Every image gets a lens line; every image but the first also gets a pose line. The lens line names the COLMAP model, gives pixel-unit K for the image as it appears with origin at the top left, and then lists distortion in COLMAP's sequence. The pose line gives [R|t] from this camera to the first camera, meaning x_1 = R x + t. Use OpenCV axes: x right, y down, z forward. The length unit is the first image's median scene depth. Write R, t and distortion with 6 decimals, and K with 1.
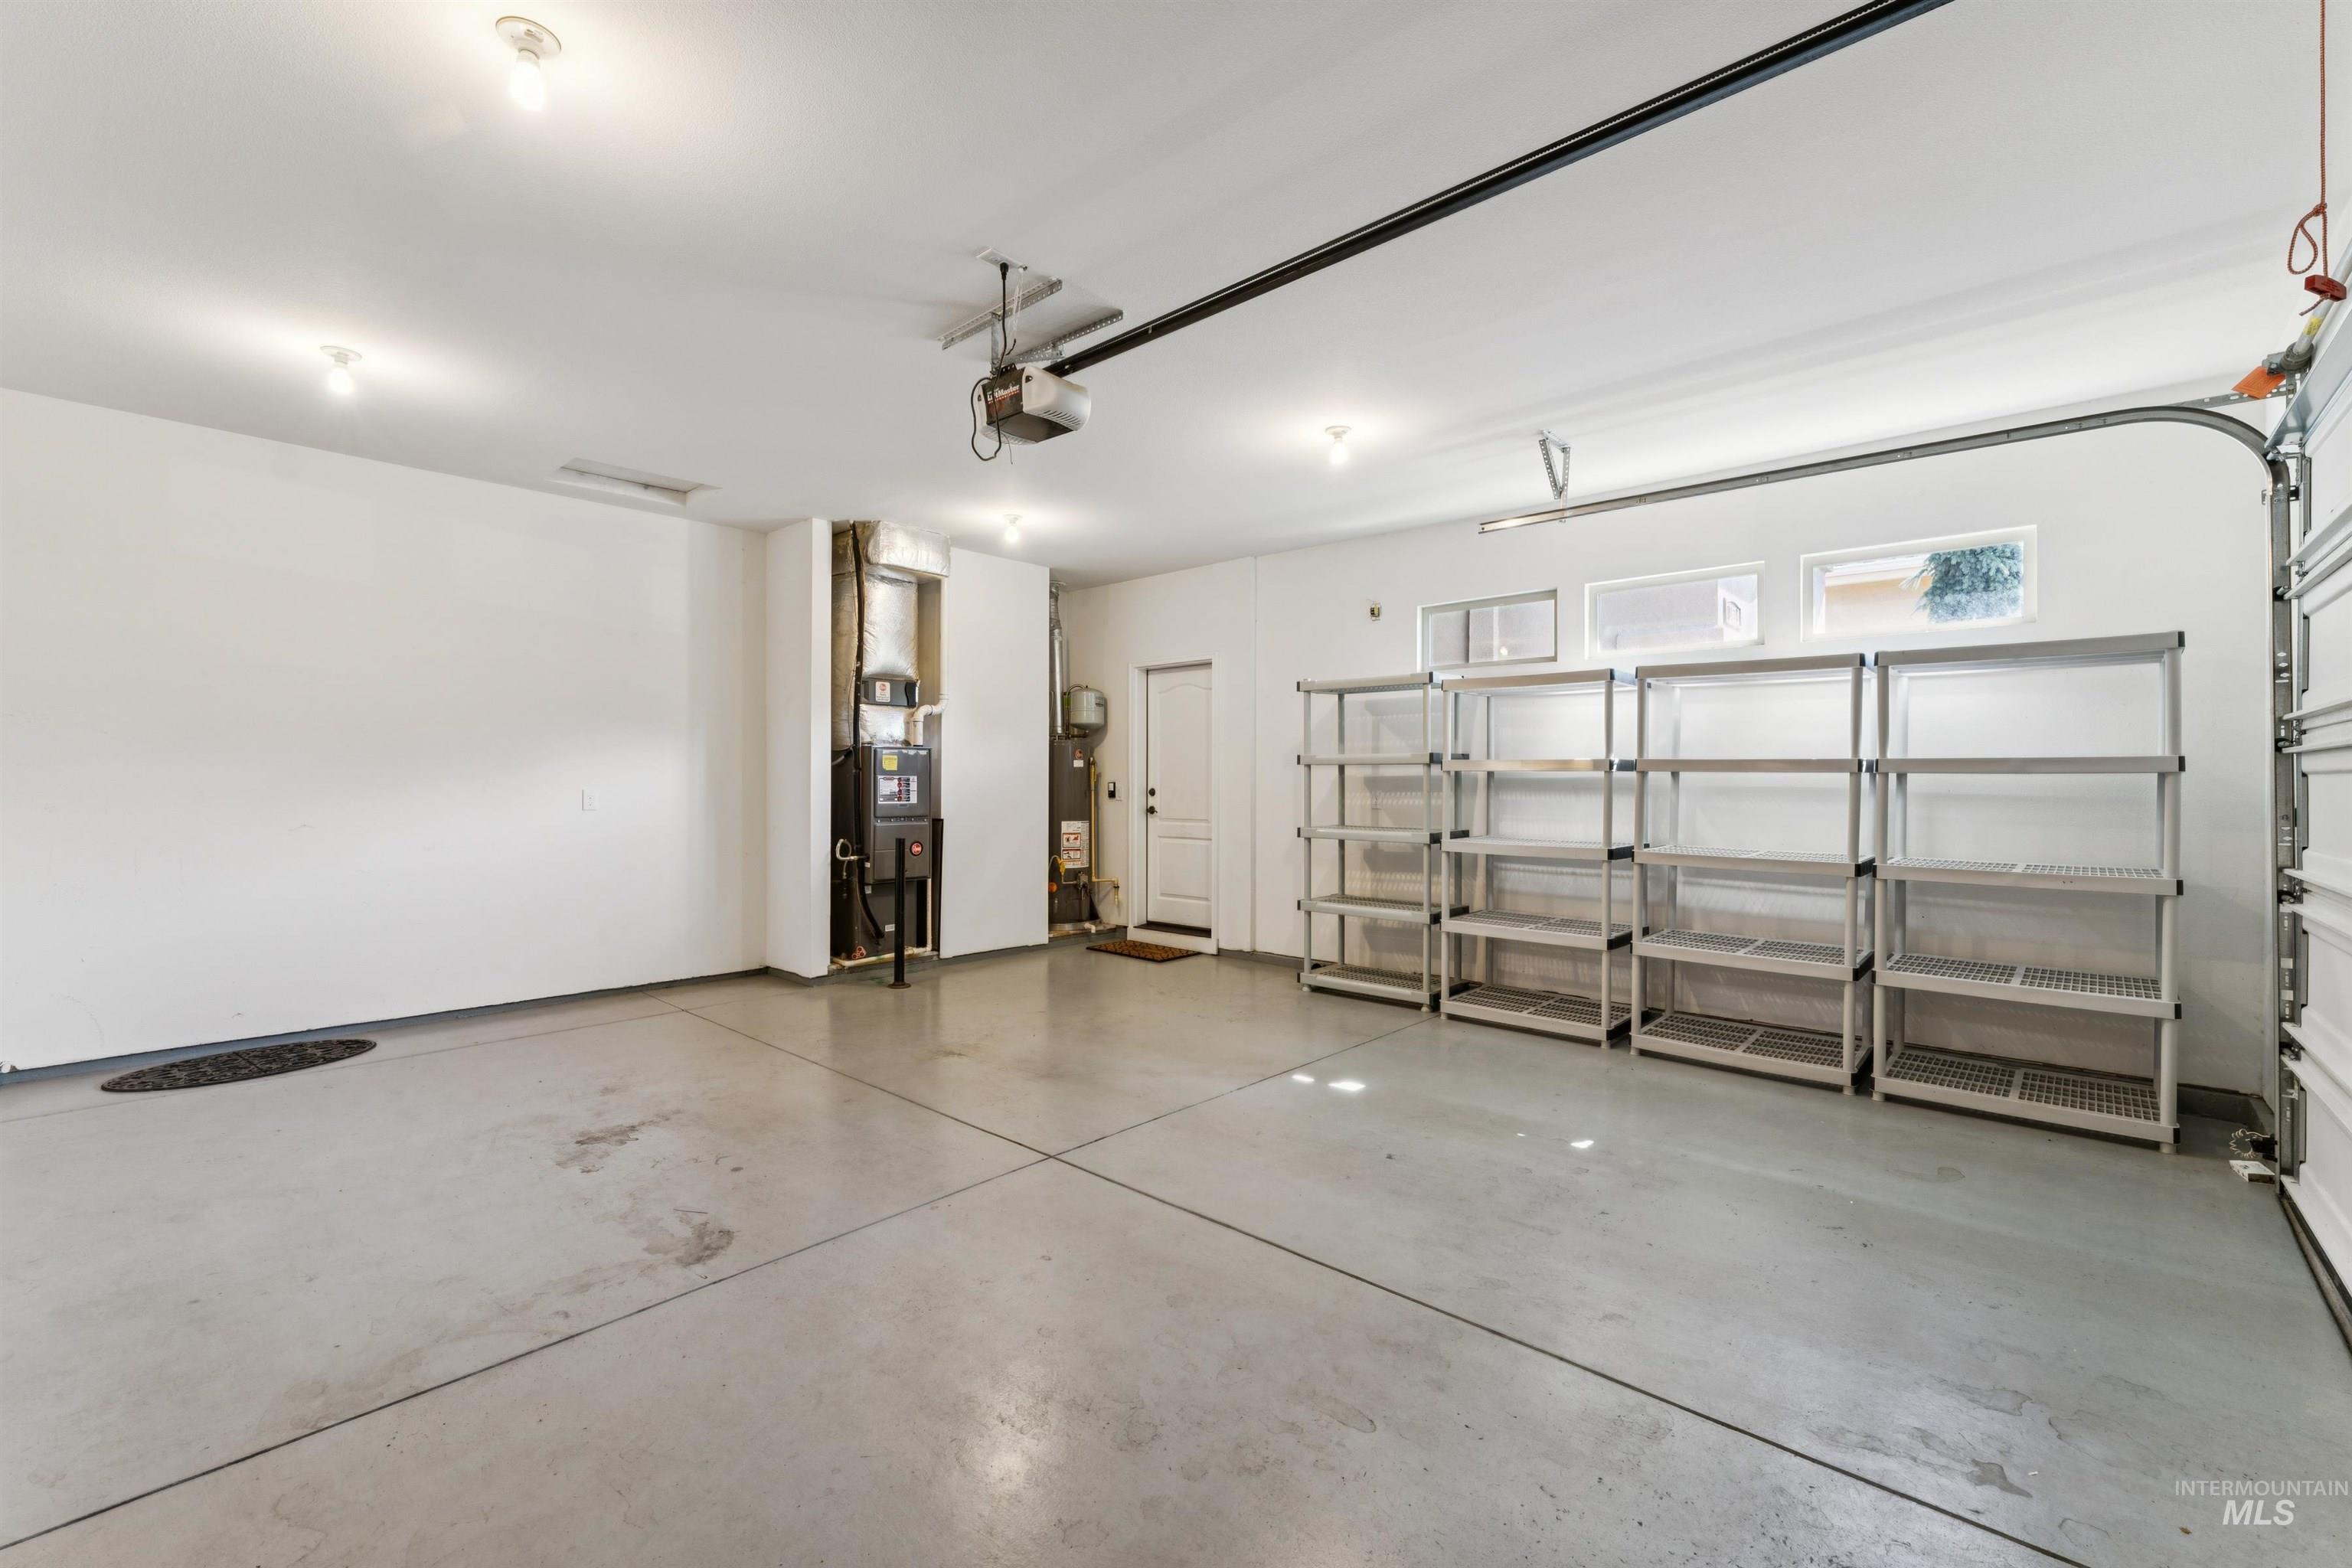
lens RADIAL K [[973.8, 0, 1176.0], [0, 973.8, 784.0], [0, 0, 1]] dist [-0.001648, -0.000187]
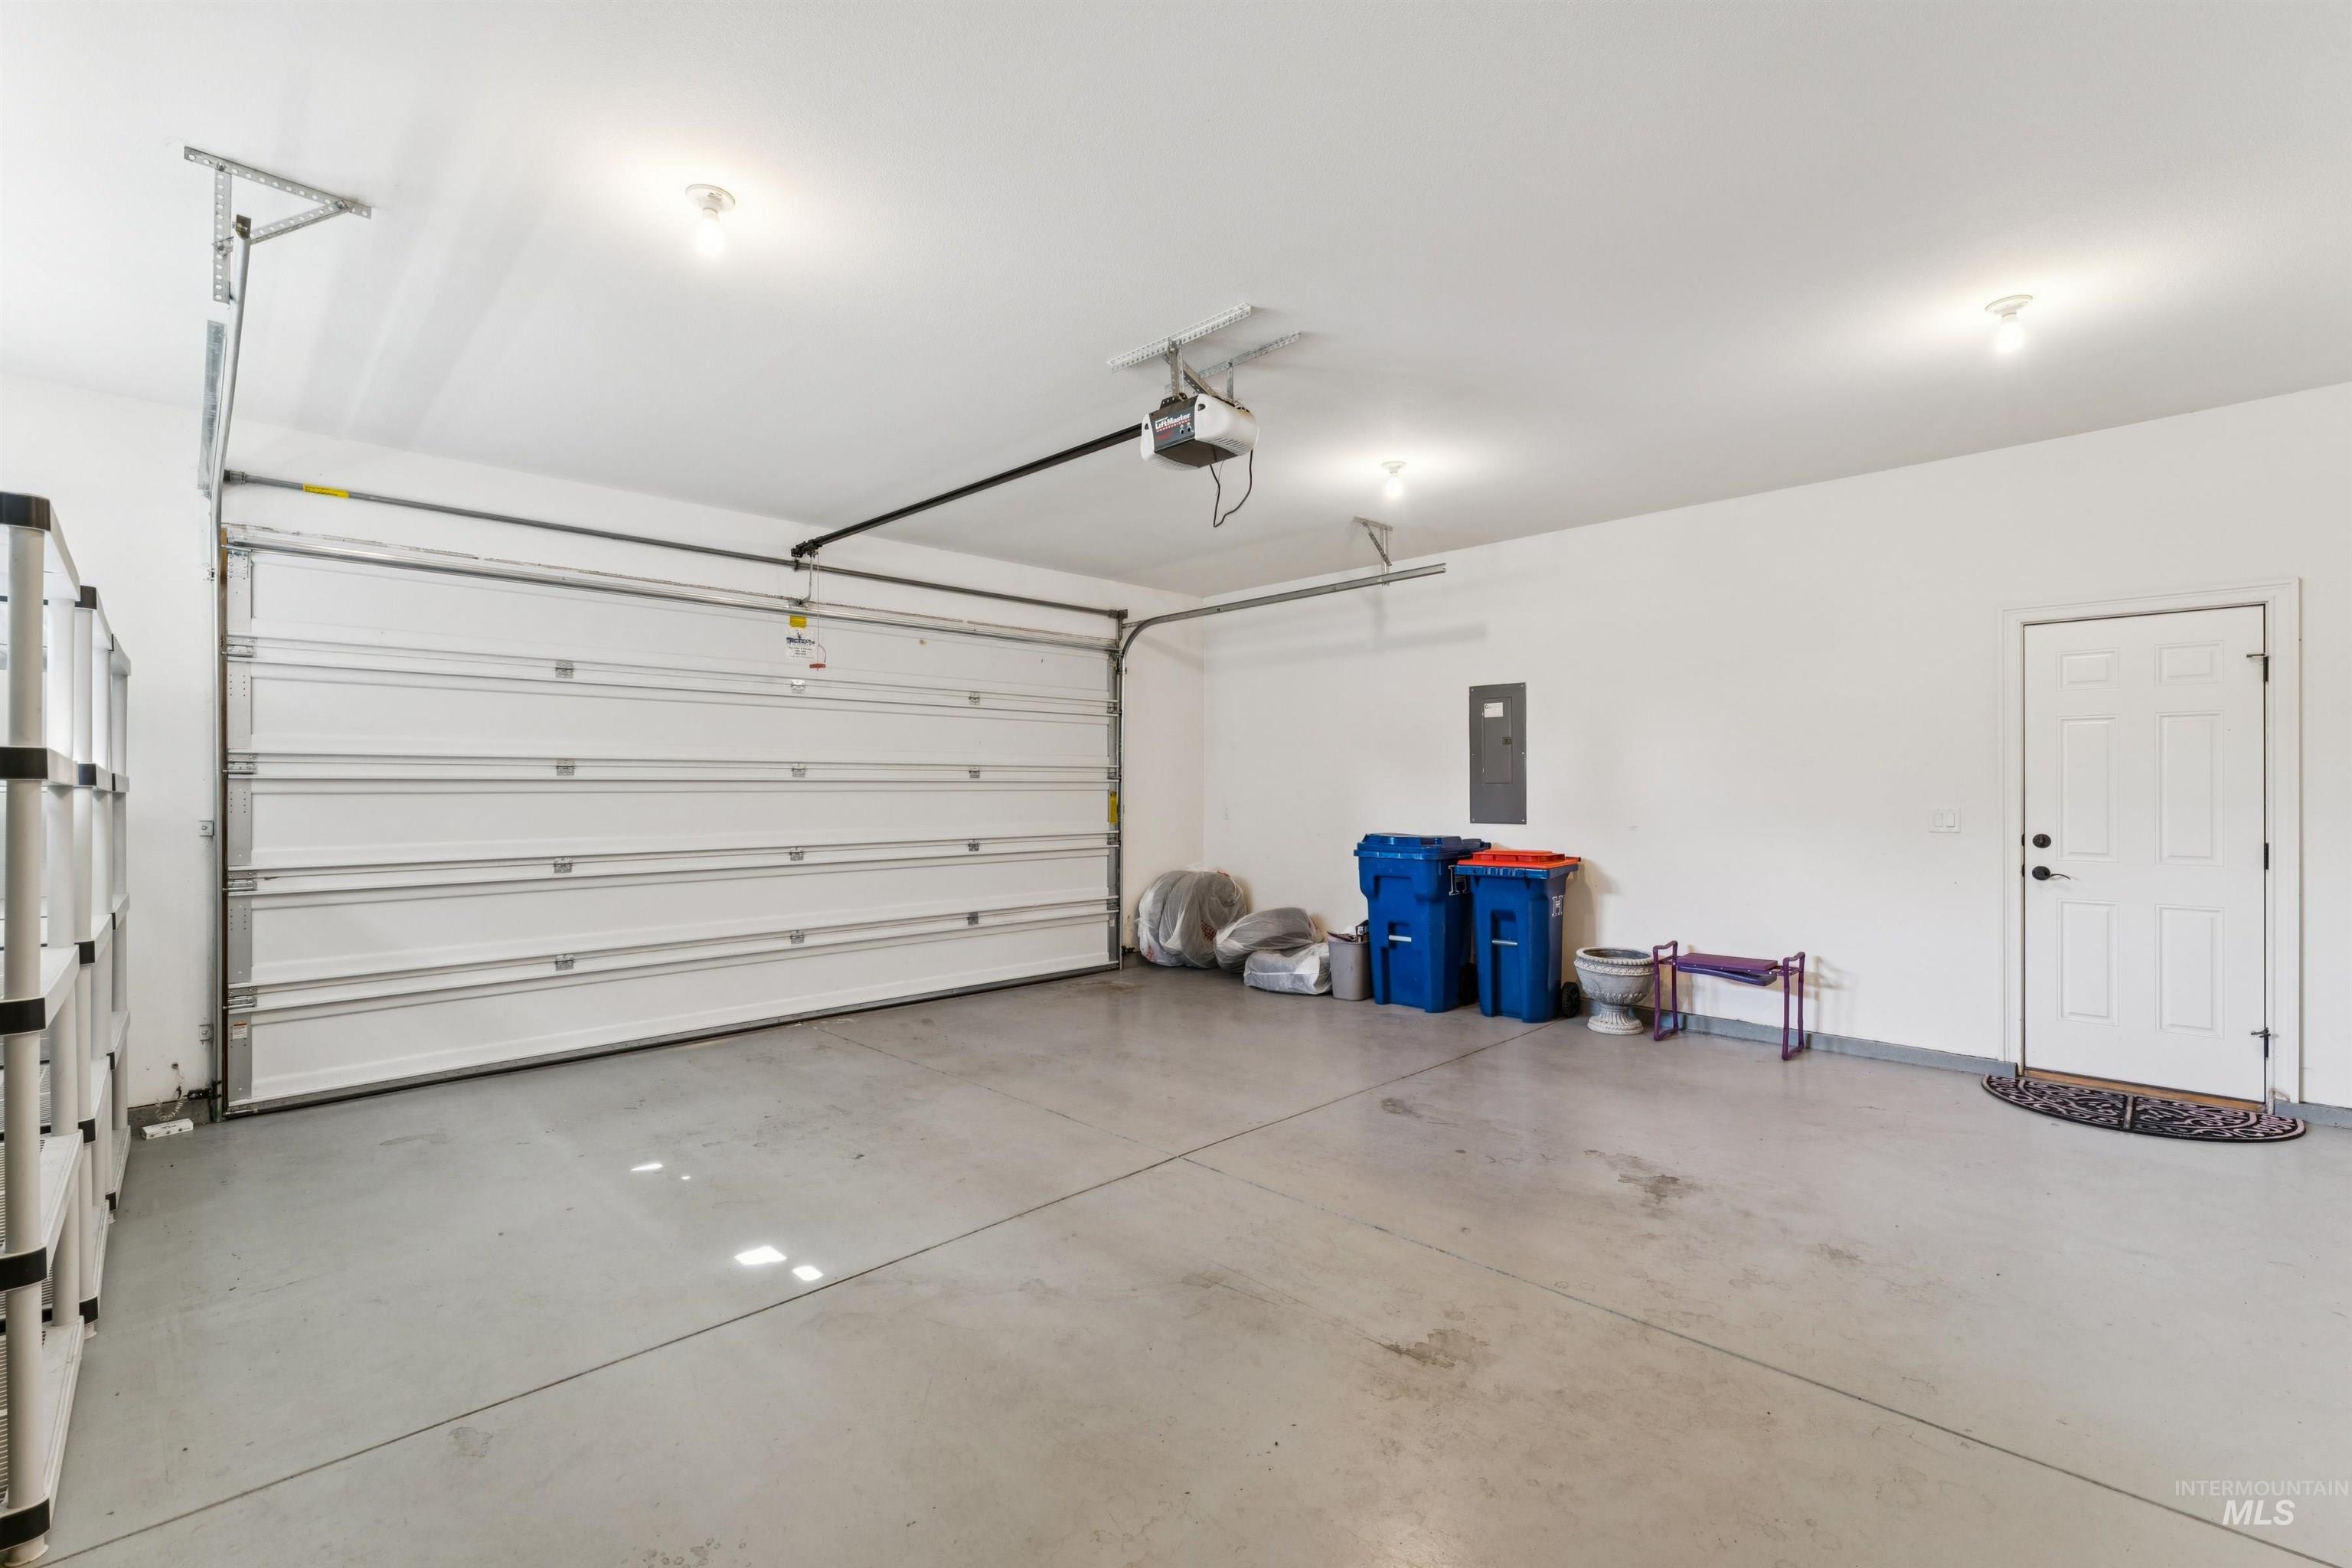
lens RADIAL K [[1014.3, 0, 1176.0], [0, 1014.3, 784.0], [0, 0, 1]] dist [-0.000547, -0.000035]
pose [[-0.998292, 0.000450, 0.058414, -0.177157], [0.000470, 1.000000, 0.000339, -0.020092], [-0.058414, 0.000366, -0.998292, 1.960413]]
